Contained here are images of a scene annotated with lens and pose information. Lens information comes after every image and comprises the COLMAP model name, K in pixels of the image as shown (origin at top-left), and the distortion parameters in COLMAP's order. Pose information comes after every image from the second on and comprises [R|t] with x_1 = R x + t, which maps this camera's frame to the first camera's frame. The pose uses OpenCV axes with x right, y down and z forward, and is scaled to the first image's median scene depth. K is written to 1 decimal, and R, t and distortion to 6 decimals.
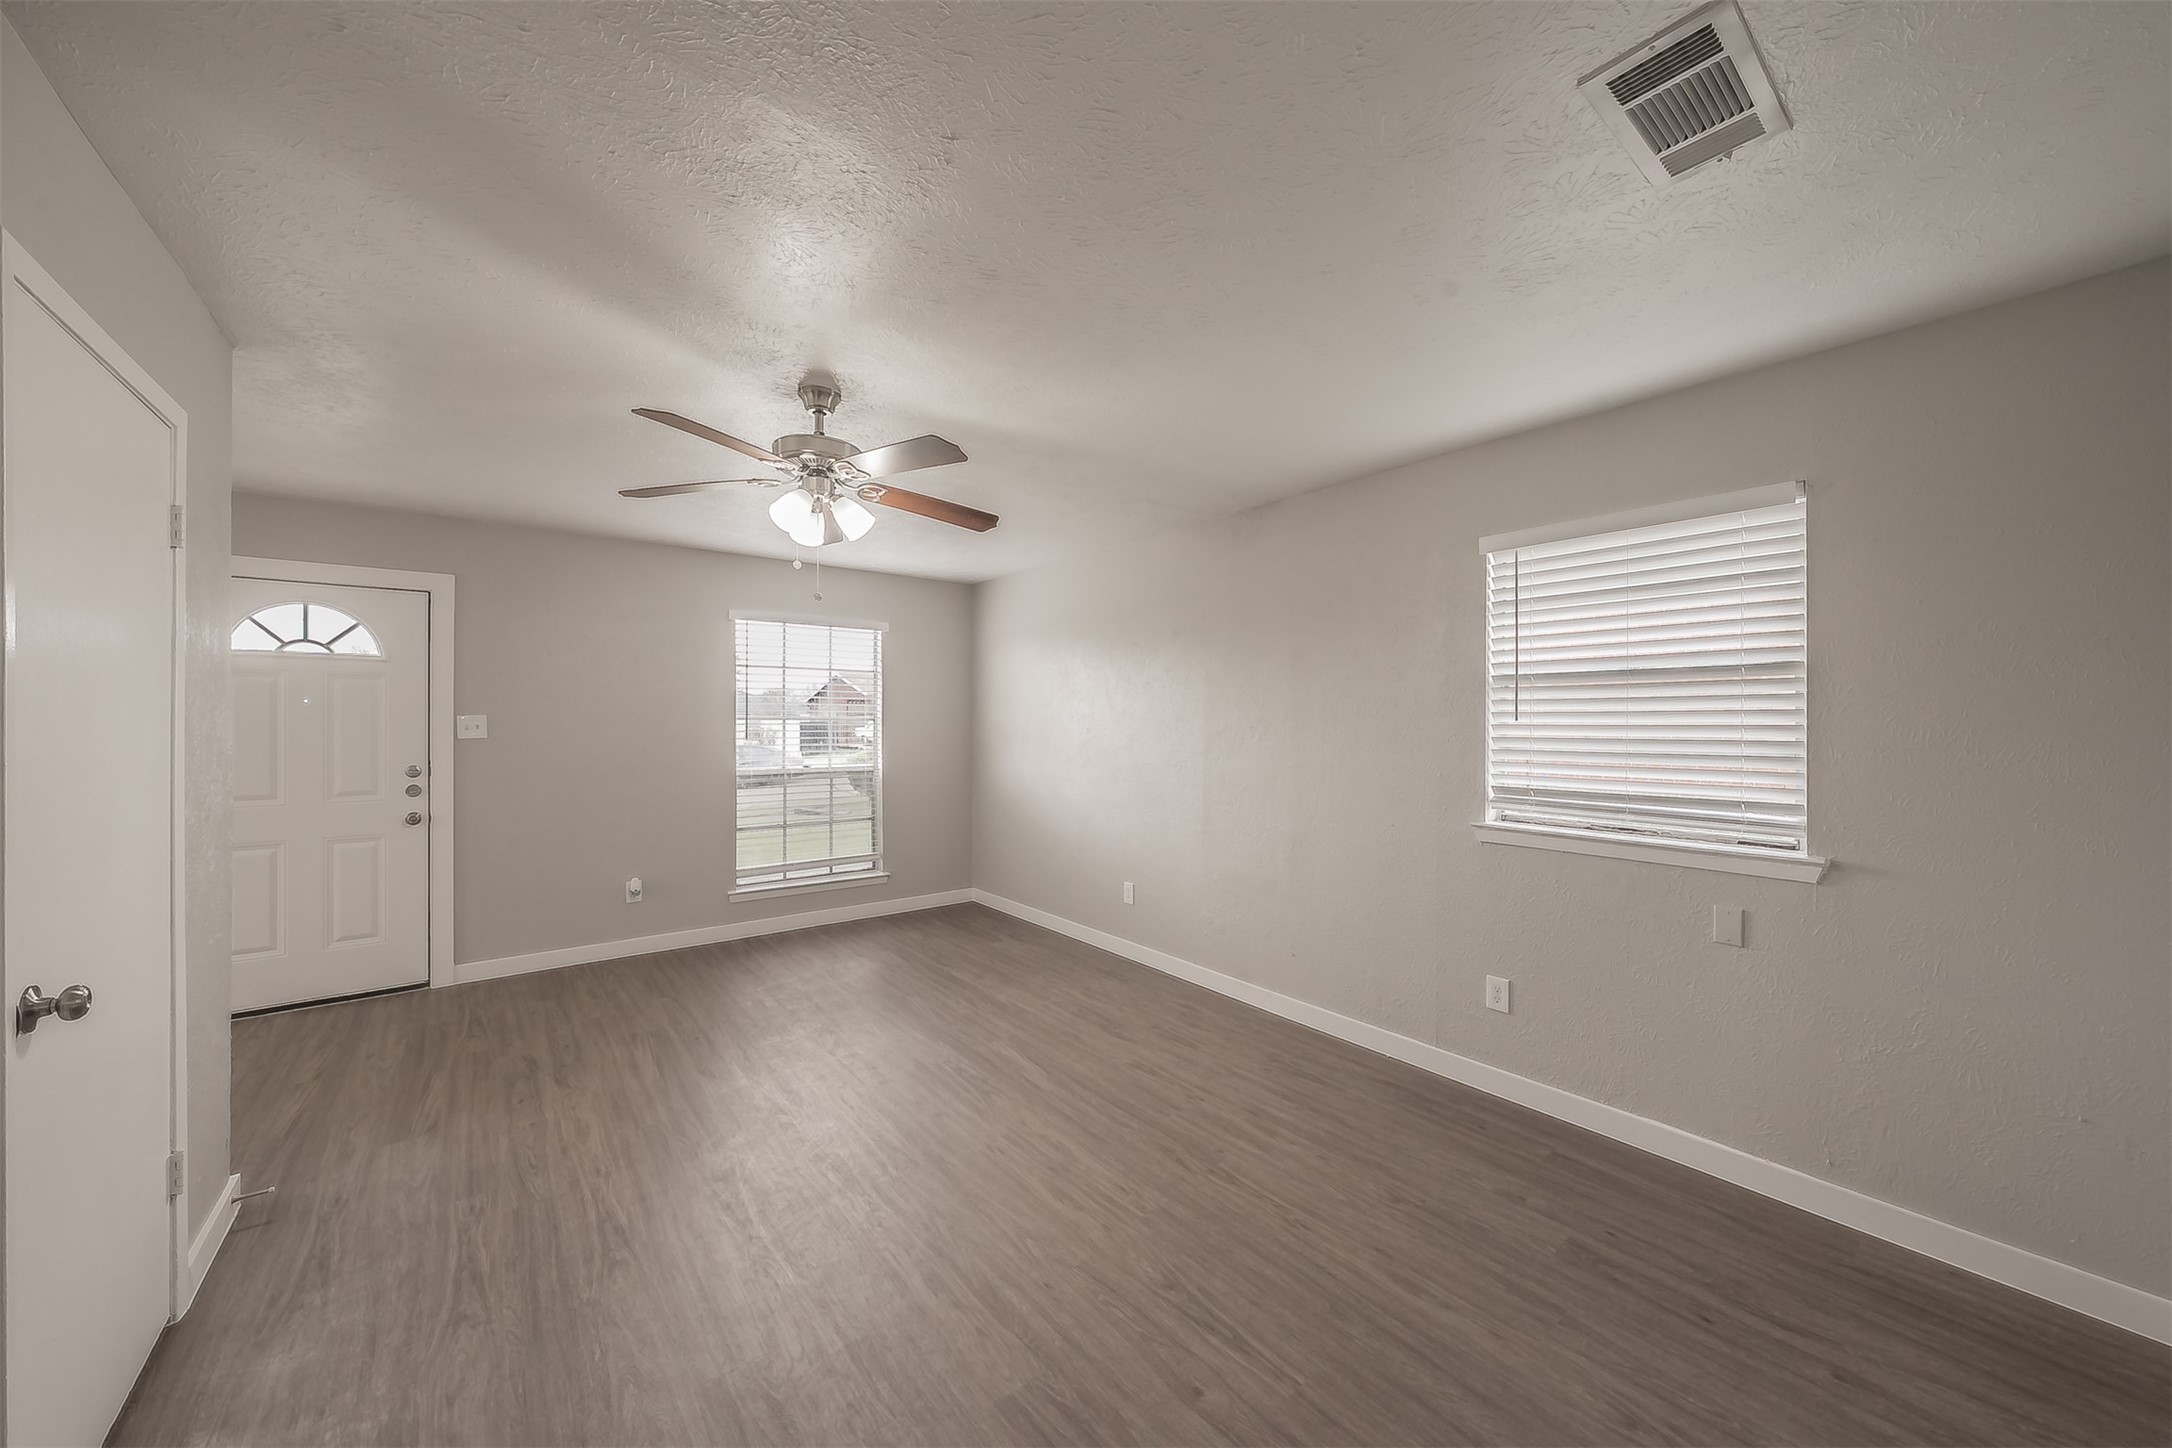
lens RADIAL K [[773.0, 0, 1092.1], [0, 773.0, 717.9], [0, 0, 1]] dist [0.001242, 0.000257]
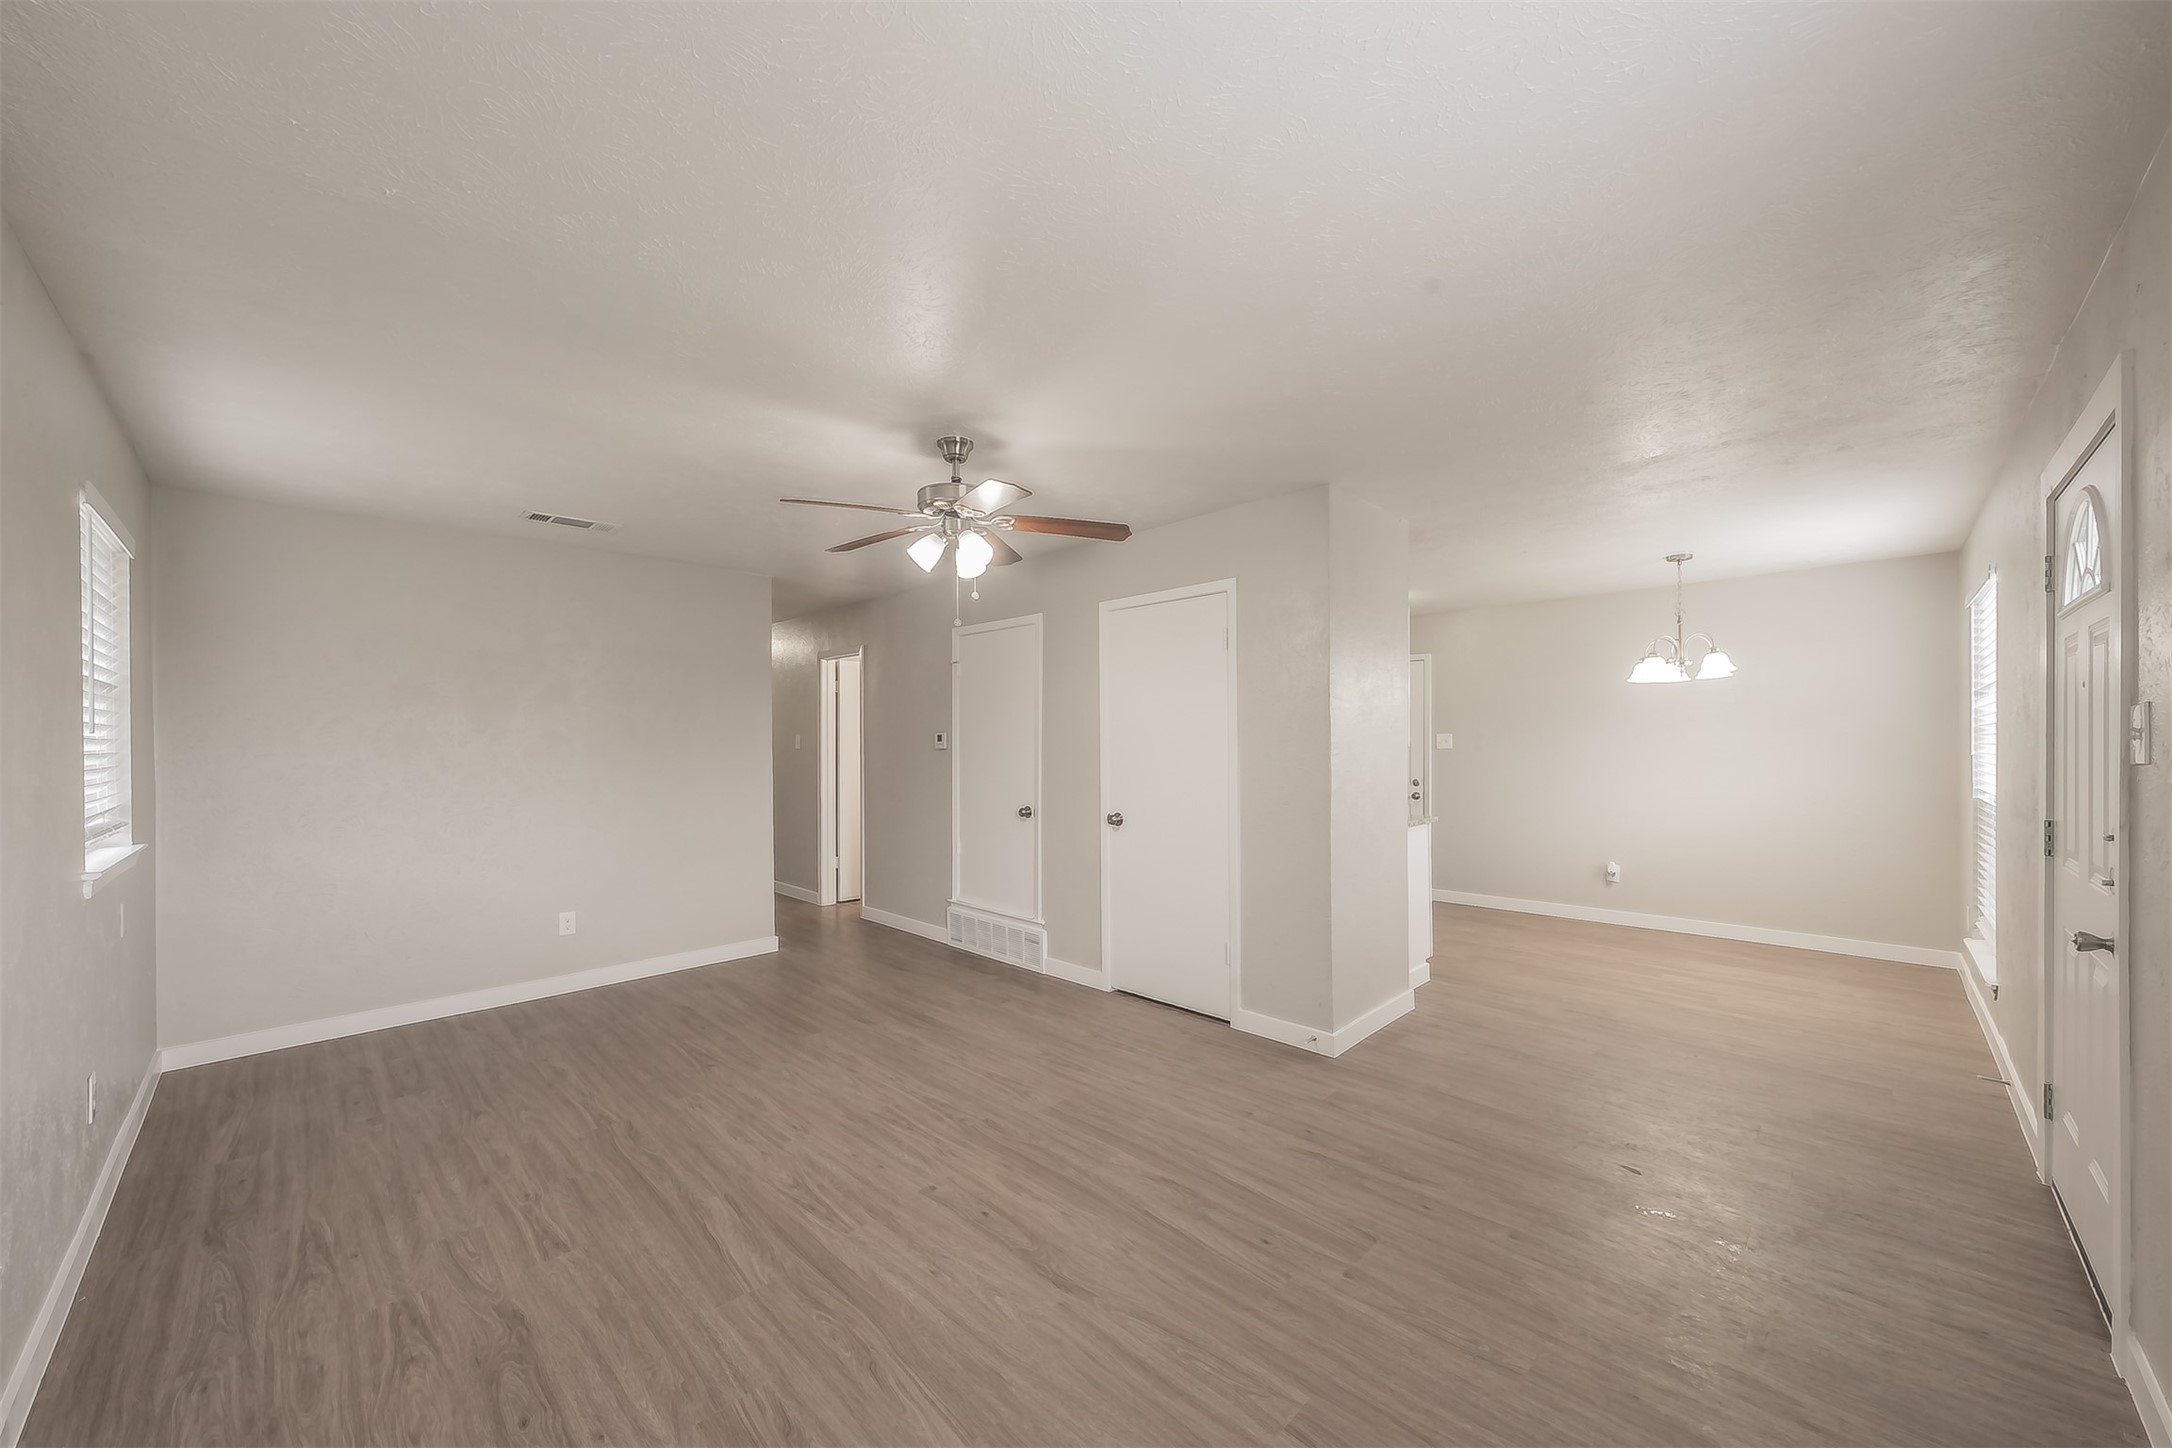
lens RADIAL K [[780.0, 0, 1089.0], [0, 780.0, 731.0], [0, 0, 1]] dist [0.000306, -0.000022]
pose [[-0.991899, 0.004591, -0.126949, -0.376063], [0.006683, 0.999849, -0.016062, 0.019996], [0.126857, -0.016780, -0.991779, 2.064335]]
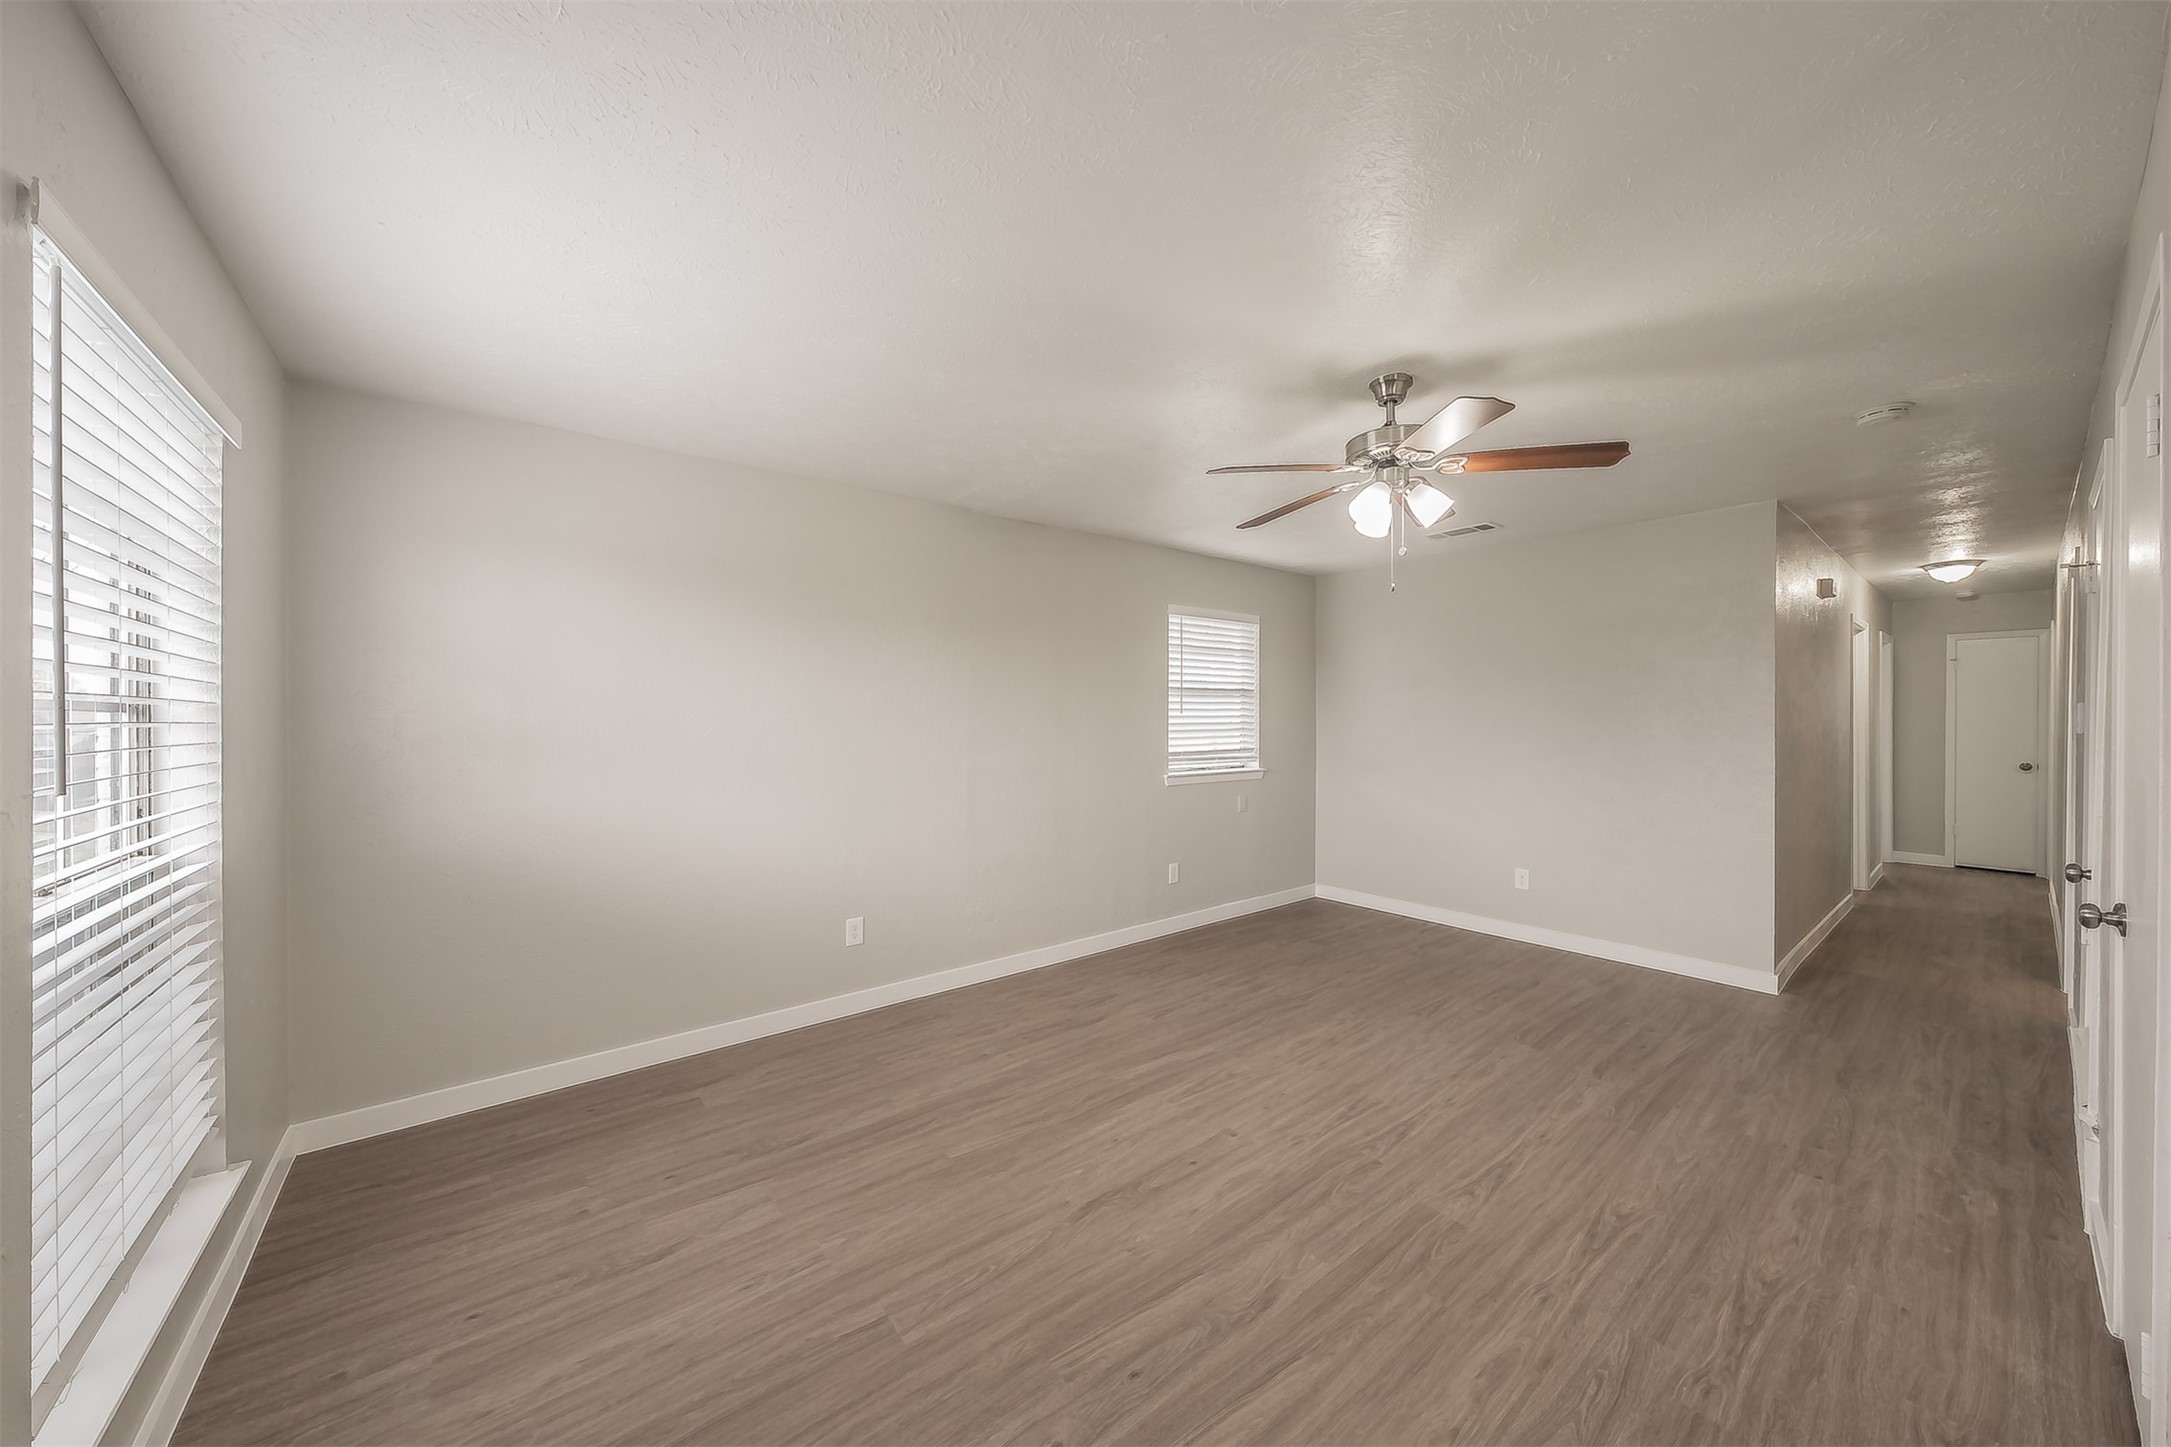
lens RADIAL K [[757.2, 0, 1087.1], [0, 757.2, 714.9], [0, 0, 1]] dist [-0.000153, 0.000005]
pose [[-0.013763, 0.002549, 0.999902, -1.254911], [-0.000369, 0.999997, -0.002554, 0.012319], [-0.999905, -0.000404, -0.013762, 1.330229]]
